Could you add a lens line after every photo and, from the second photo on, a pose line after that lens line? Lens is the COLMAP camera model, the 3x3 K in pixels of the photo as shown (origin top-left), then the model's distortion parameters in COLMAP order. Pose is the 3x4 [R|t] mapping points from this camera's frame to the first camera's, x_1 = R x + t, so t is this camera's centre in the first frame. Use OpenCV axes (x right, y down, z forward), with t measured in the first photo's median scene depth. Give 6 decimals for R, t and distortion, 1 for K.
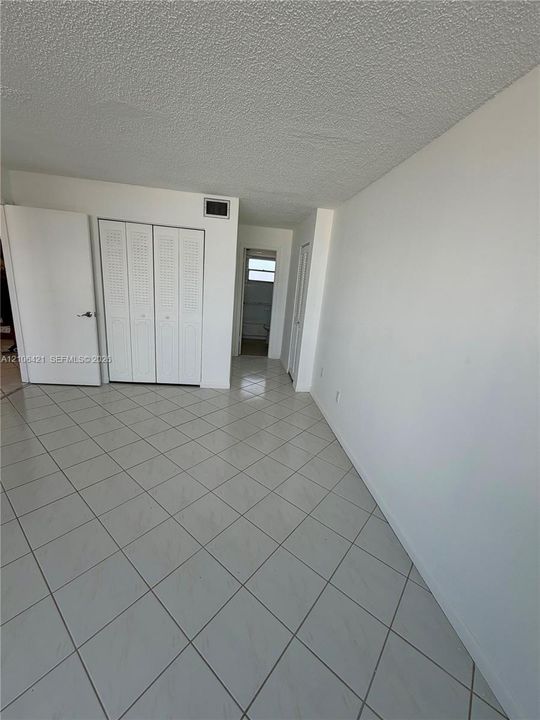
lens RADIAL K [[283.9, 0, 271.0], [0, 283.9, 357.8], [0, 0, 1]] dist [-0.000168, -0.000096]
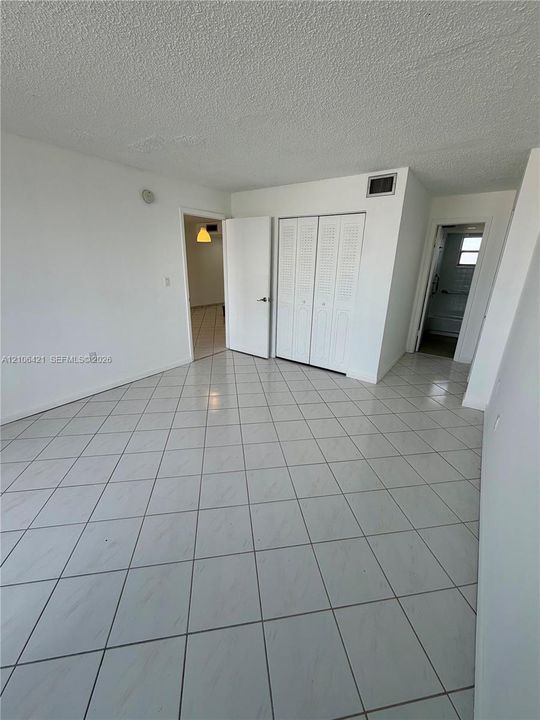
lens RADIAL K [[283.9, 0, 271.0], [0, 283.9, 357.8], [0, 0, 1]] dist [-0.000168, -0.000096]
pose [[0.746866, 0.149935, -0.647851, 0.196169], [-0.131956, 0.988291, 0.076601, -0.000653], [0.651750, 0.028277, 0.757906, 0.082236]]
